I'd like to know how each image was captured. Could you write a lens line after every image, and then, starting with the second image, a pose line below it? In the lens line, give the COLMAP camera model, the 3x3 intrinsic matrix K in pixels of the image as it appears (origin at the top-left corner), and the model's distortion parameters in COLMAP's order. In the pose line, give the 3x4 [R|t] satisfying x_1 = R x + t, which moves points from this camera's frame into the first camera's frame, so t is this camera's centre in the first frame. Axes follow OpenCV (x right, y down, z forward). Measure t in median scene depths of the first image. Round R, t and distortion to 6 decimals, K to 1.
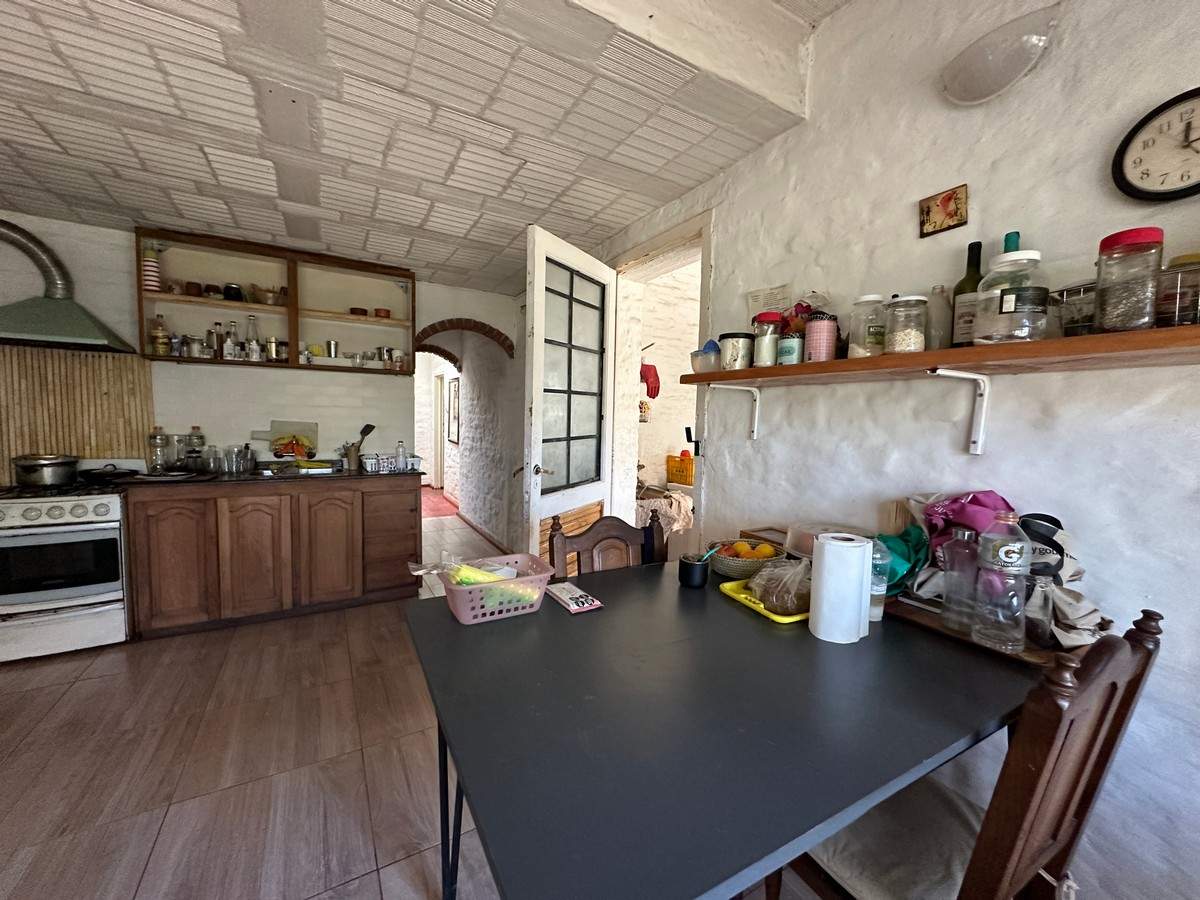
lens RADIAL K [[477.8, 0, 601.9], [0, 477.8, 450.7], [0, 0, 1]] dist [-0.003592, 0.000788]
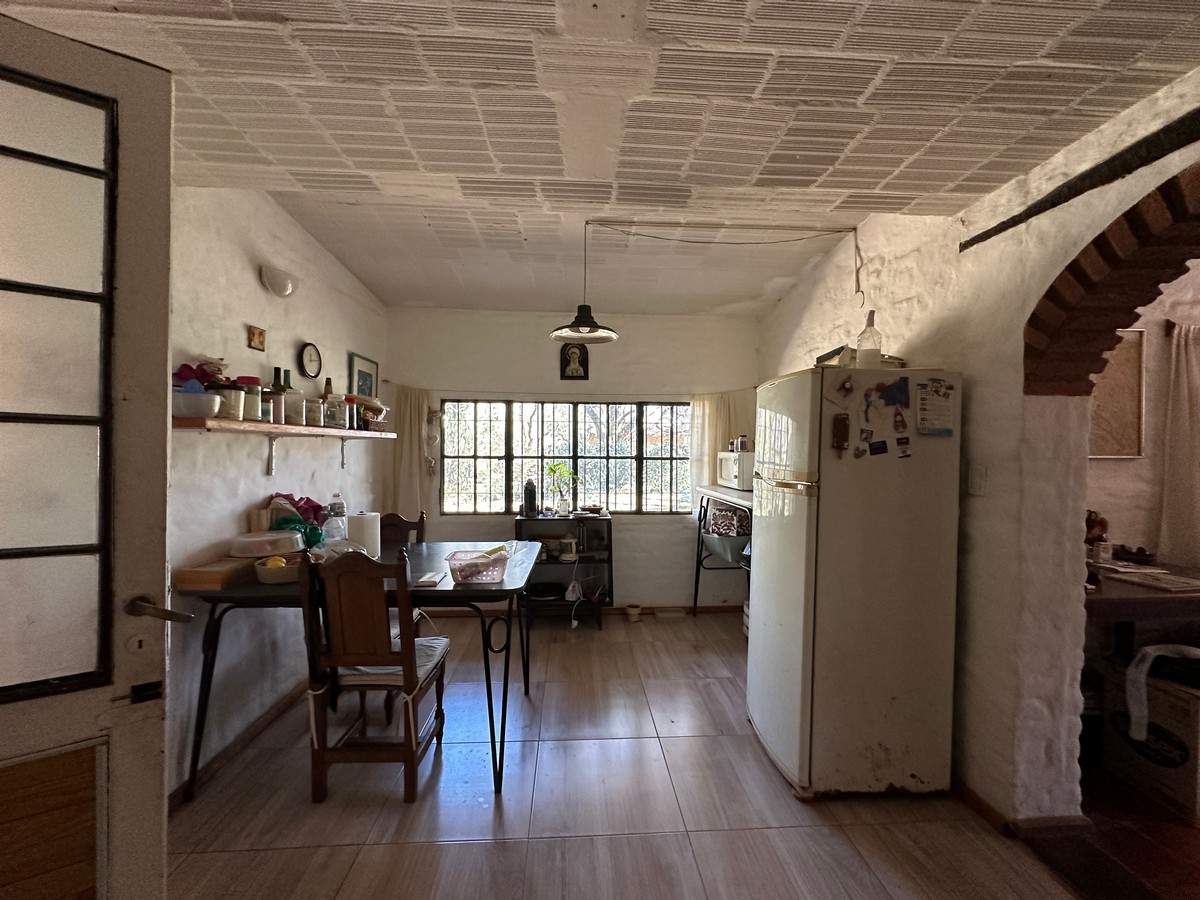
lens RADIAL K [[477.8, 0, 601.9], [0, 477.8, 450.7], [0, 0, 1]] dist [-0.003592, 0.000788]
pose [[-0.891898, -0.034841, 0.450893, -0.730514], [0.002862, 0.996573, 0.082669, -0.143467], [-0.452228, 0.075023, -0.888742, 1.221910]]
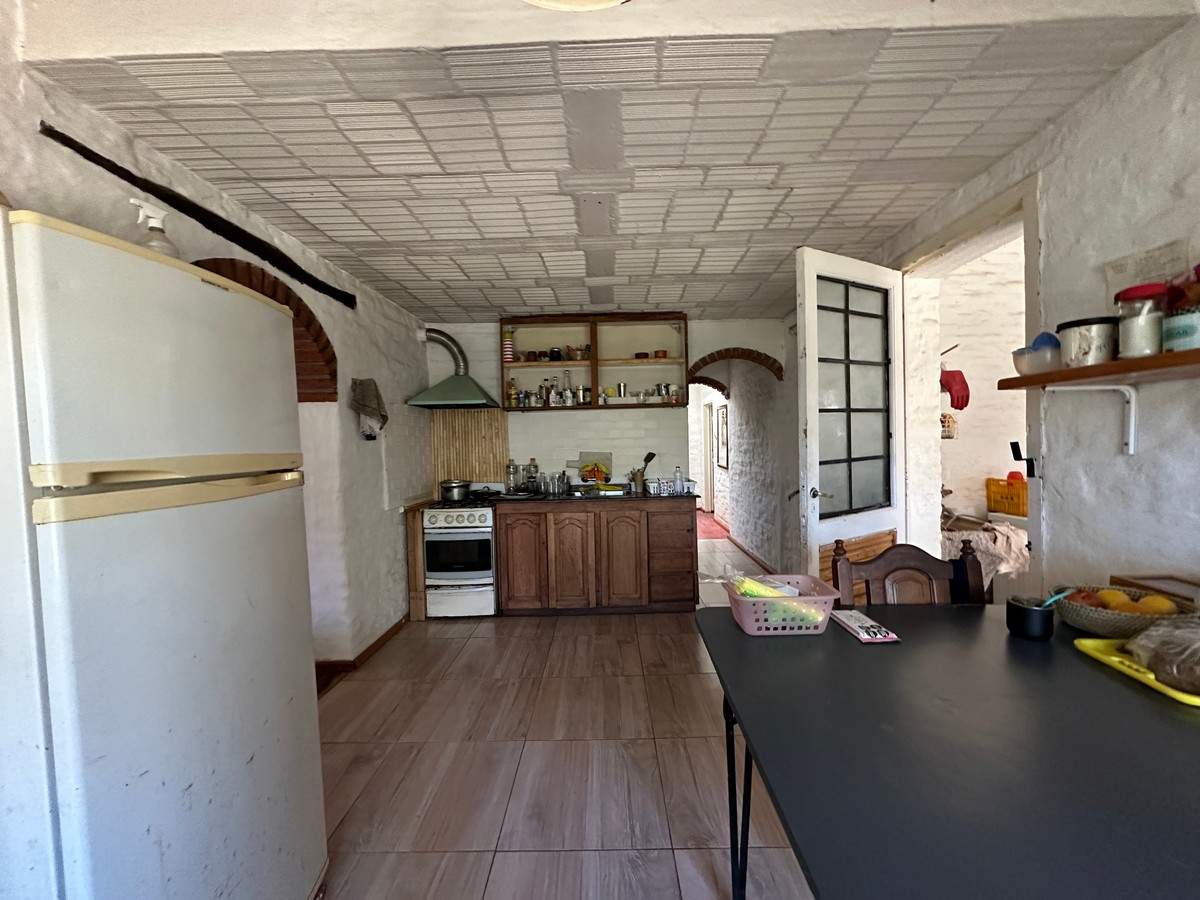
lens RADIAL K [[477.8, 0, 601.9], [0, 477.8, 450.7], [0, 0, 1]] dist [-0.003592, 0.000788]
pose [[0.855478, -0.035719, -0.516606, -0.000899], [0.008345, 0.998440, -0.055214, 0.003818], [0.517772, 0.042923, 0.854441, -0.046051]]
